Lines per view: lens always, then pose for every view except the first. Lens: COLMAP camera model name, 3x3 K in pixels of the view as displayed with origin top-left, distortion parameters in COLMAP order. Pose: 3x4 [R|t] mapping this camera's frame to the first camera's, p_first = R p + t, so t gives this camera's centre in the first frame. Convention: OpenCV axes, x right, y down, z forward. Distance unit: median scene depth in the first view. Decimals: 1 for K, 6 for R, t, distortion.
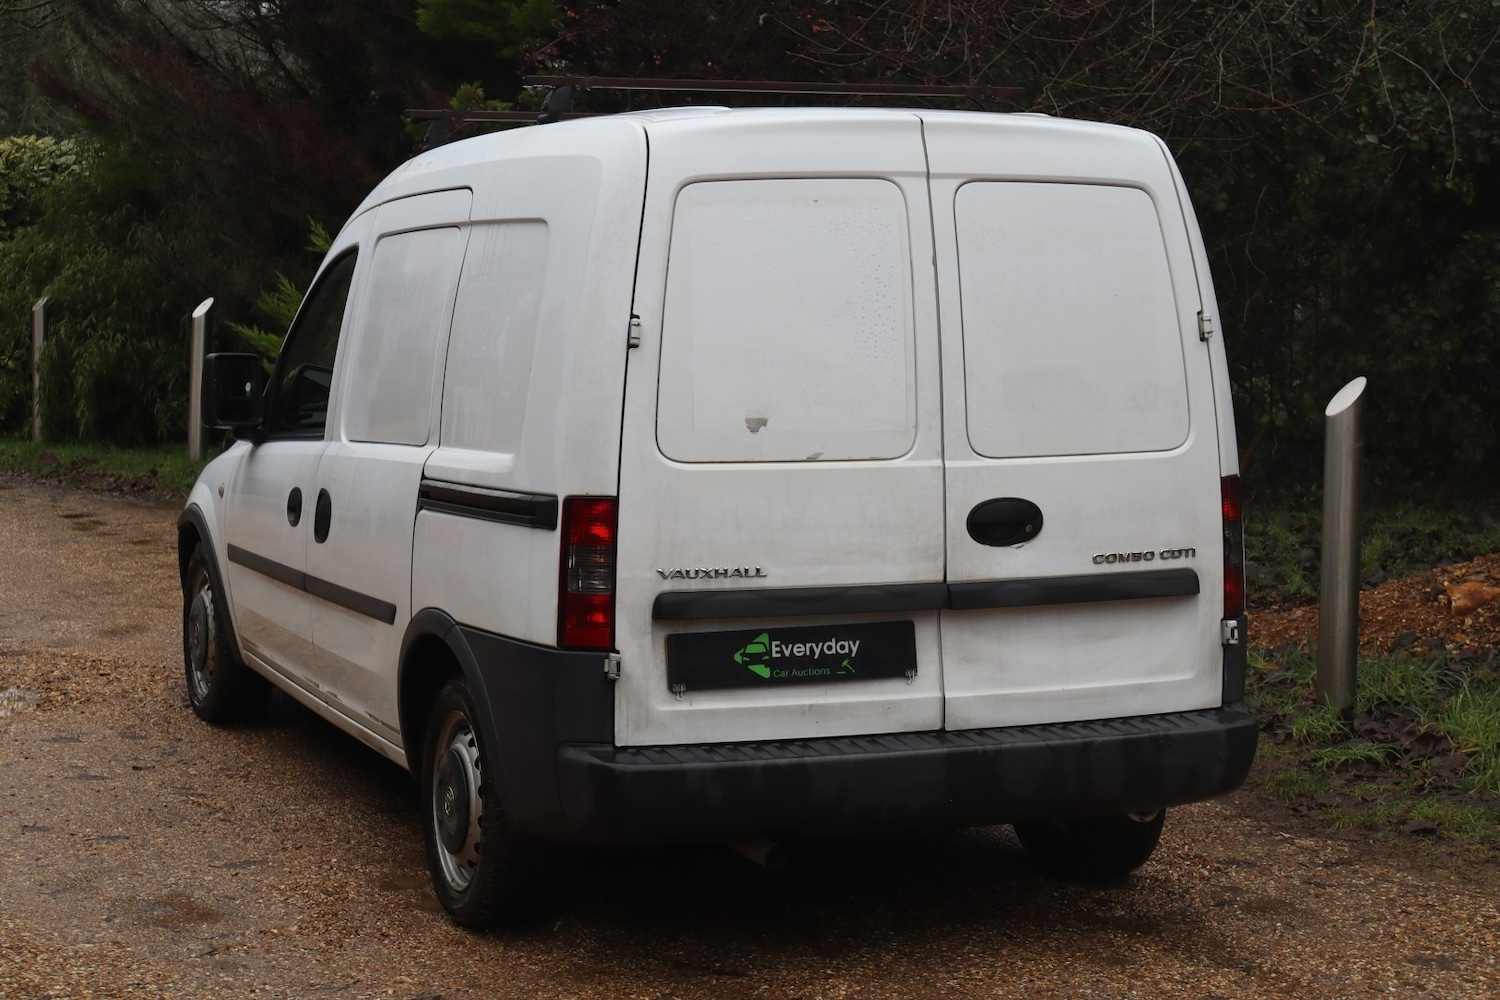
lens RADIAL K [[2932.8, 0, 748.0], [0, 2932.8, 551.7], [0, 0, 1]] dist [0.022164, -0.283217]
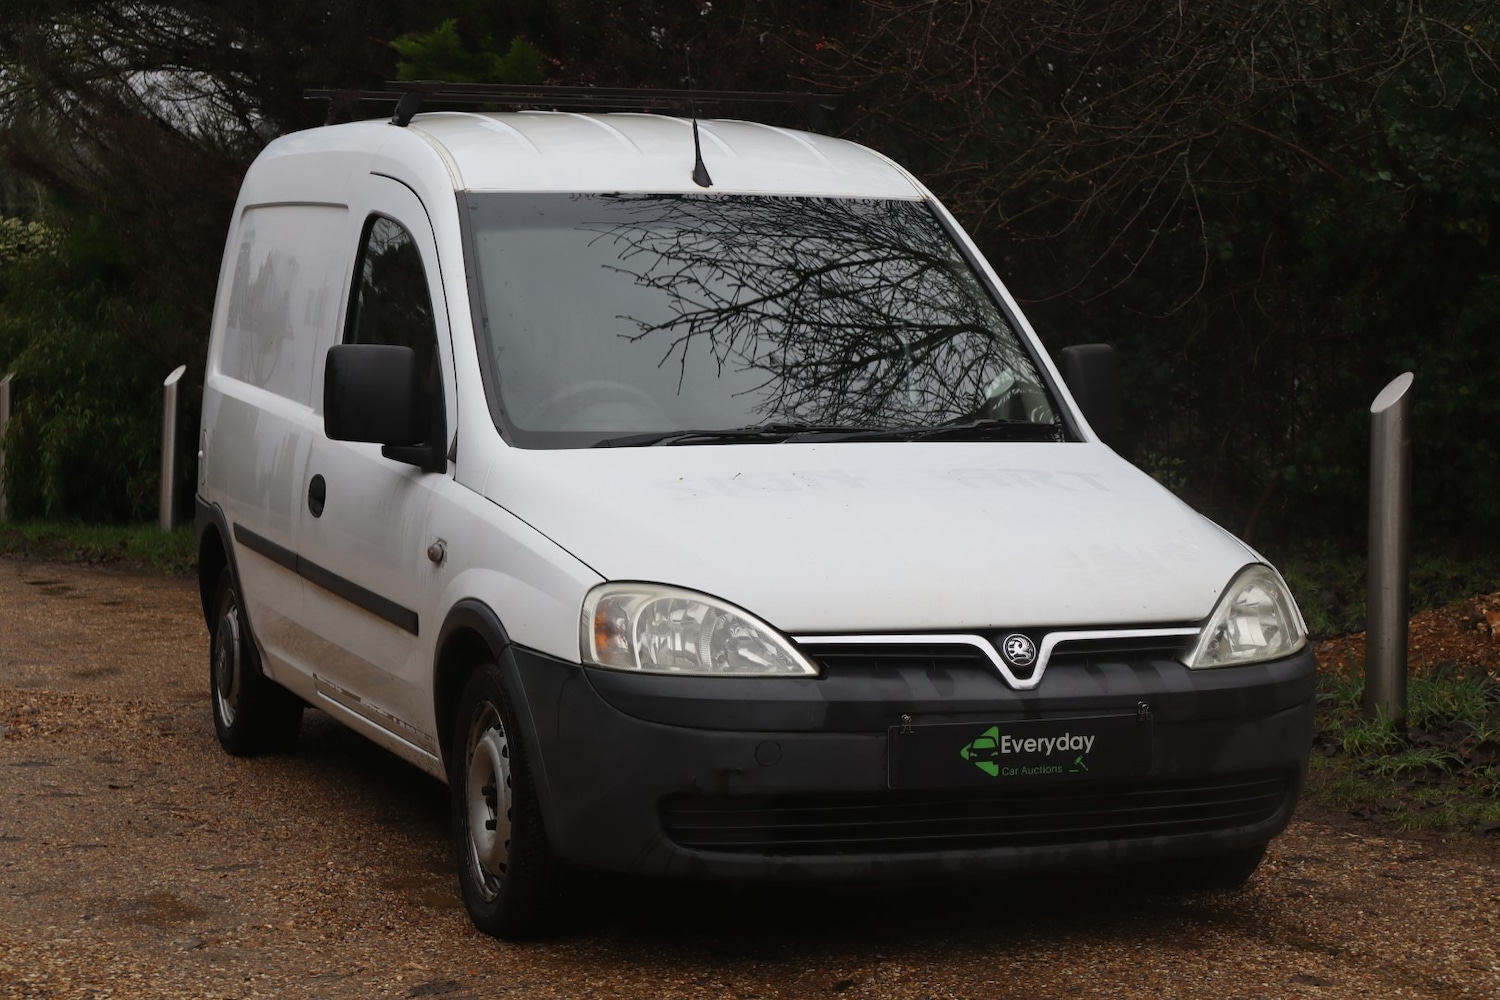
lens RADIAL K [[2932.8, 0, 748.0], [0, 2932.8, 551.7], [0, 0, 1]] dist [0.022164, -0.283217]
pose [[0.999903, -0.005244, 0.012878, -0.022190], [0.005843, 0.998883, -0.046895, 0.054648], [-0.012617, 0.046966, 0.998817, 0.074947]]
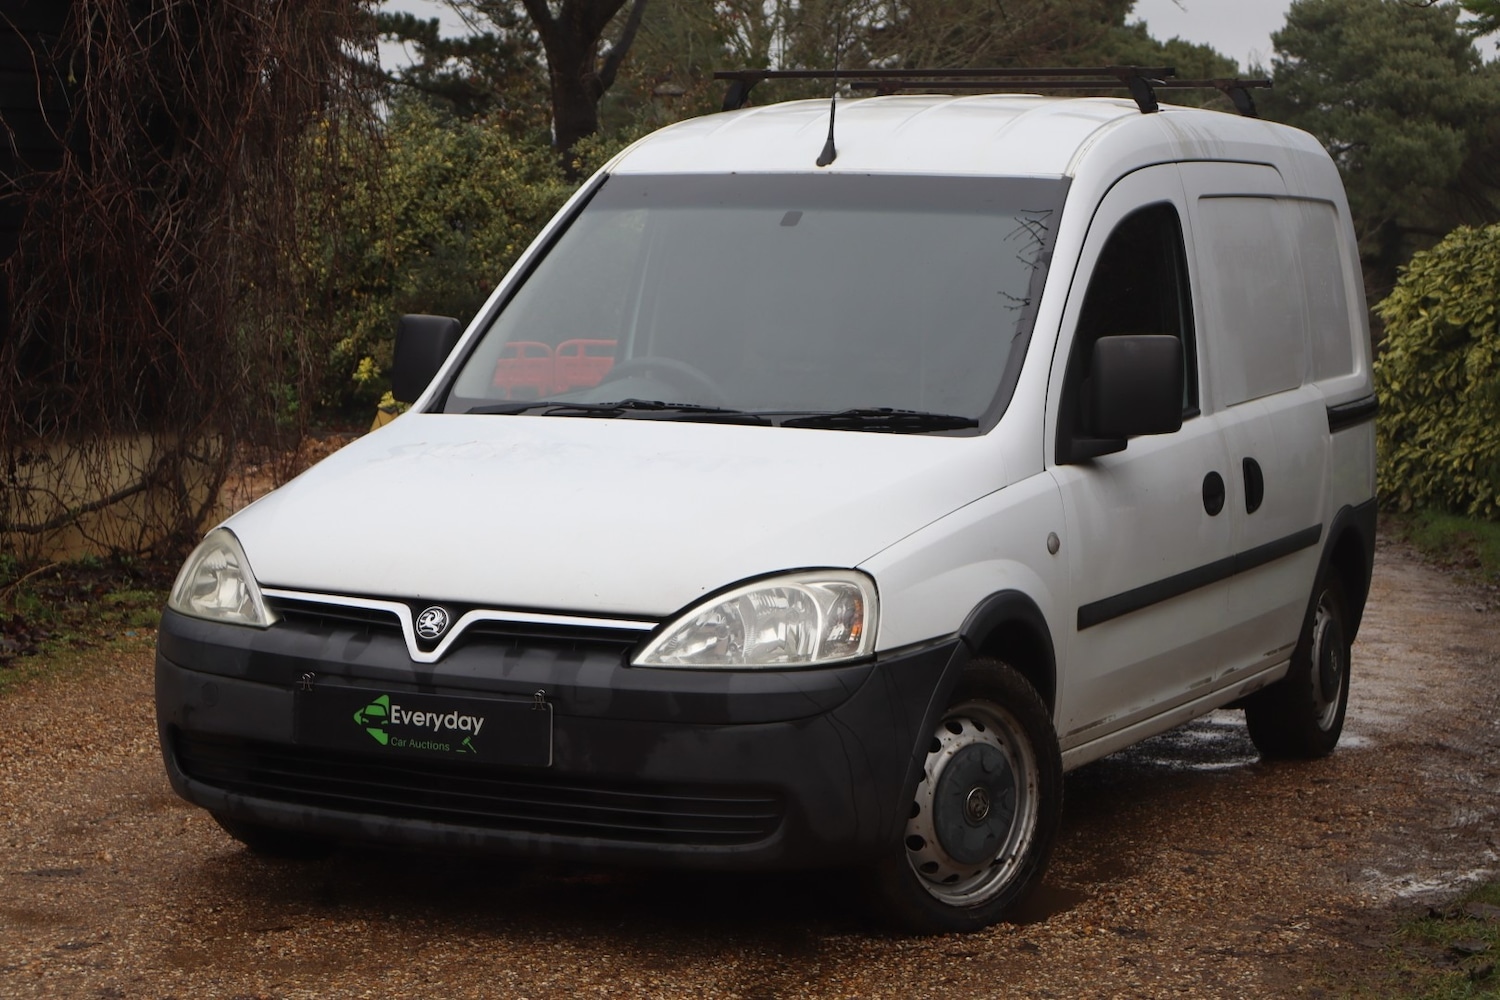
lens RADIAL K [[2932.8, 0, 748.0], [0, 2932.8, 551.7], [0, 0, 1]] dist [0.022164, -0.283217]
pose [[0.724100, 0.070487, -0.686083, 0.673474], [-0.107178, 0.994179, -0.010977, 0.024423], [0.681316, 0.081482, 0.727440, 0.357011]]
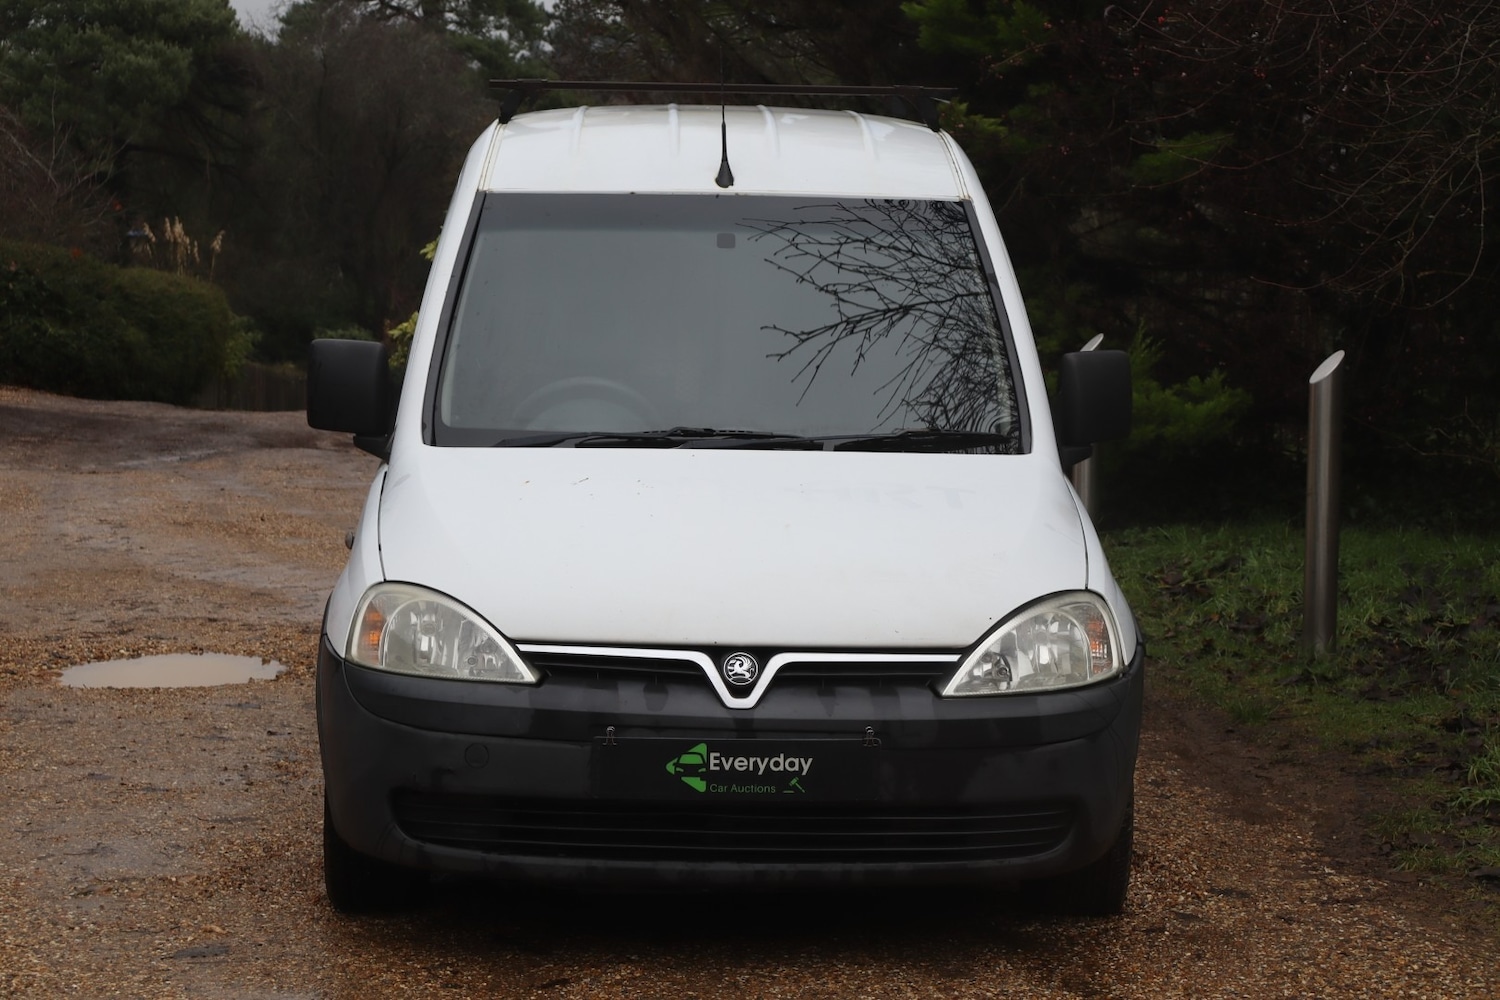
lens RADIAL K [[2932.8, 0, 748.0], [0, 2932.8, 551.7], [0, 0, 1]] dist [0.022164, -0.283217]
pose [[0.954111, 0.040047, -0.296764, 0.306138], [-0.046864, 0.998775, -0.015889, 0.024472], [0.295764, 0.029067, 0.954819, 0.101640]]
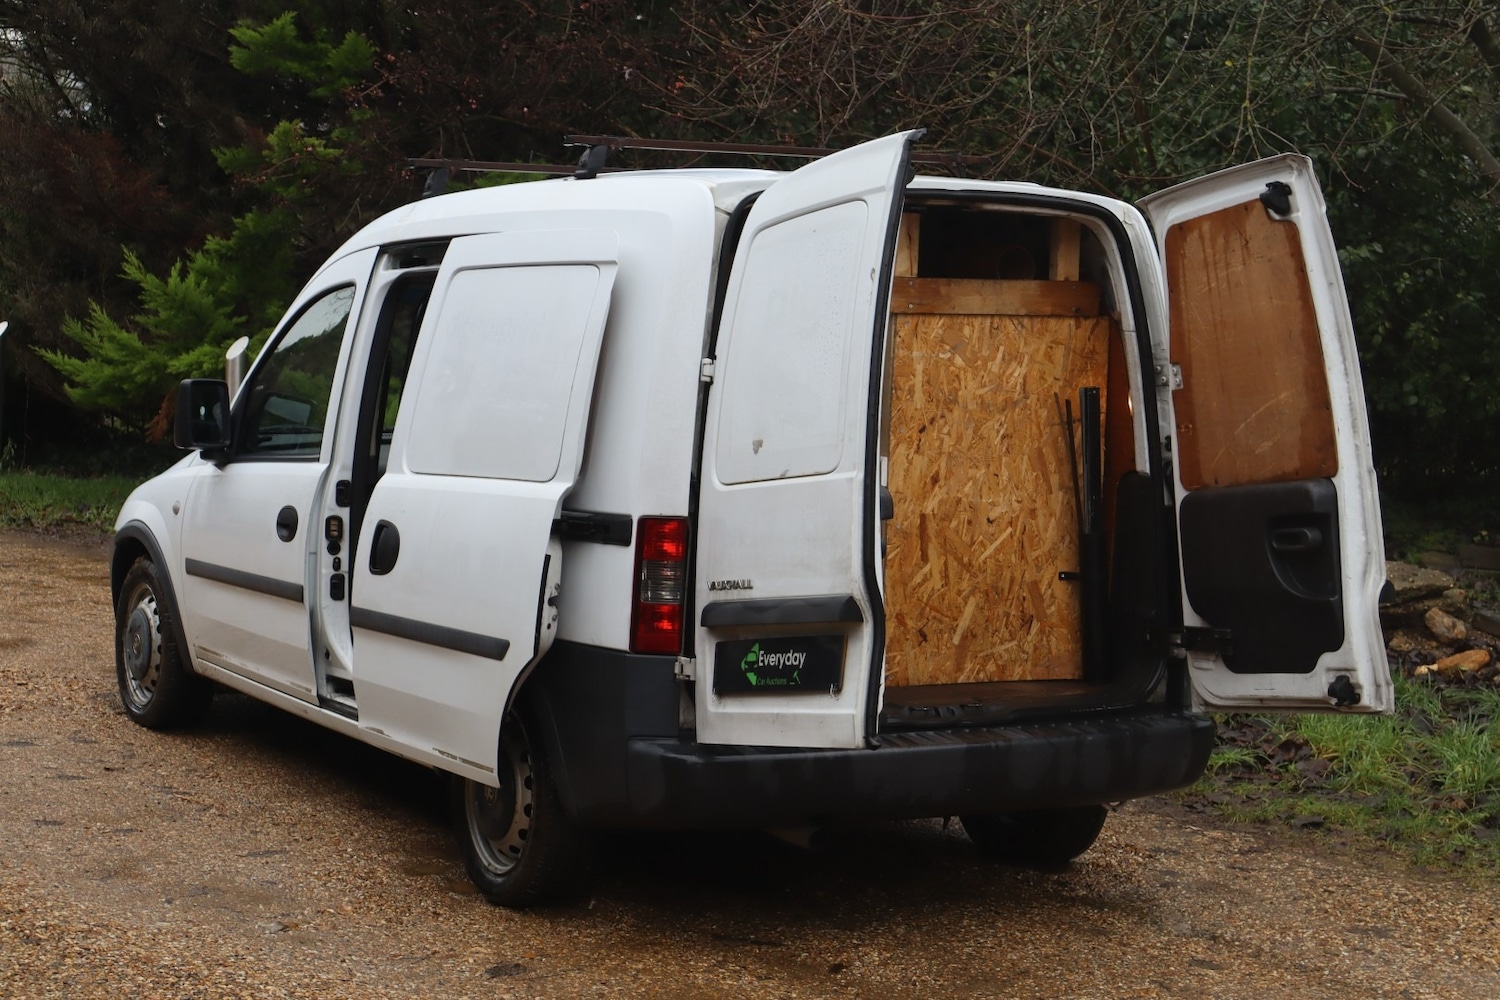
lens RADIAL K [[2932.8, 0, 748.0], [0, 2932.8, 551.7], [0, 0, 1]] dist [0.022164, -0.283217]
pose [[0.991596, 0.011936, 0.128825, -0.145341], [-0.010417, 0.999868, -0.012460, 0.007635], [-0.128956, 0.011013, 0.991589, -0.099494]]
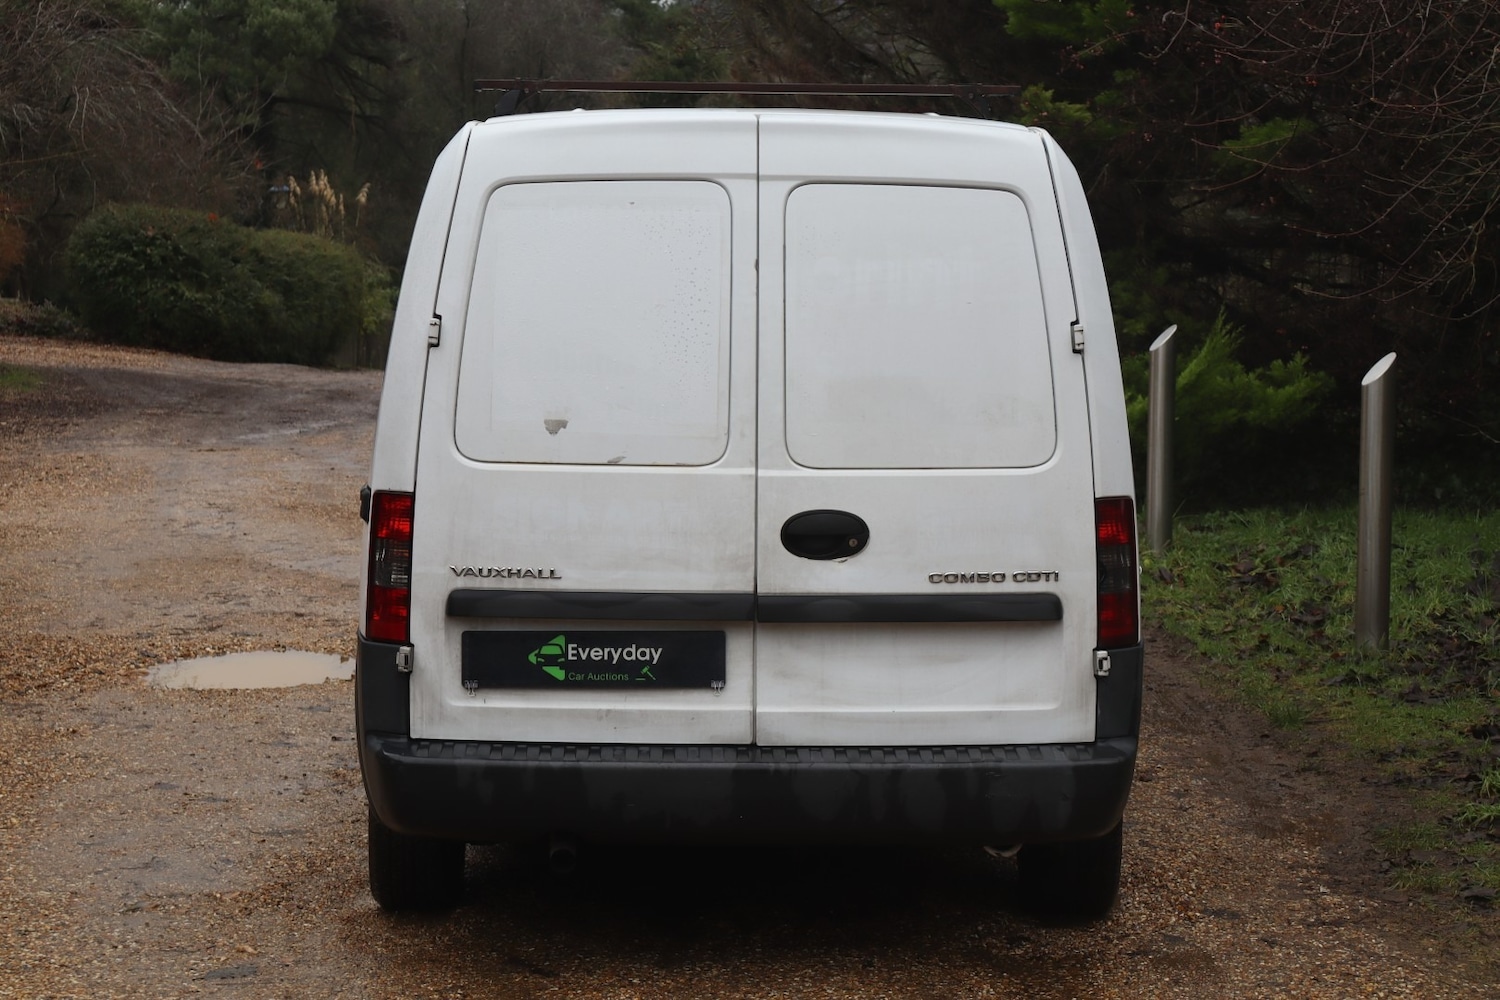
lens RADIAL K [[2932.8, 0, 748.0], [0, 2932.8, 551.7], [0, 0, 1]] dist [0.022164, -0.283217]
pose [[0.937478, 0.044199, -0.345225, 0.363996], [-0.044519, 0.998984, 0.007004, -0.009353], [0.345184, 0.008803, 0.938494, 0.074658]]
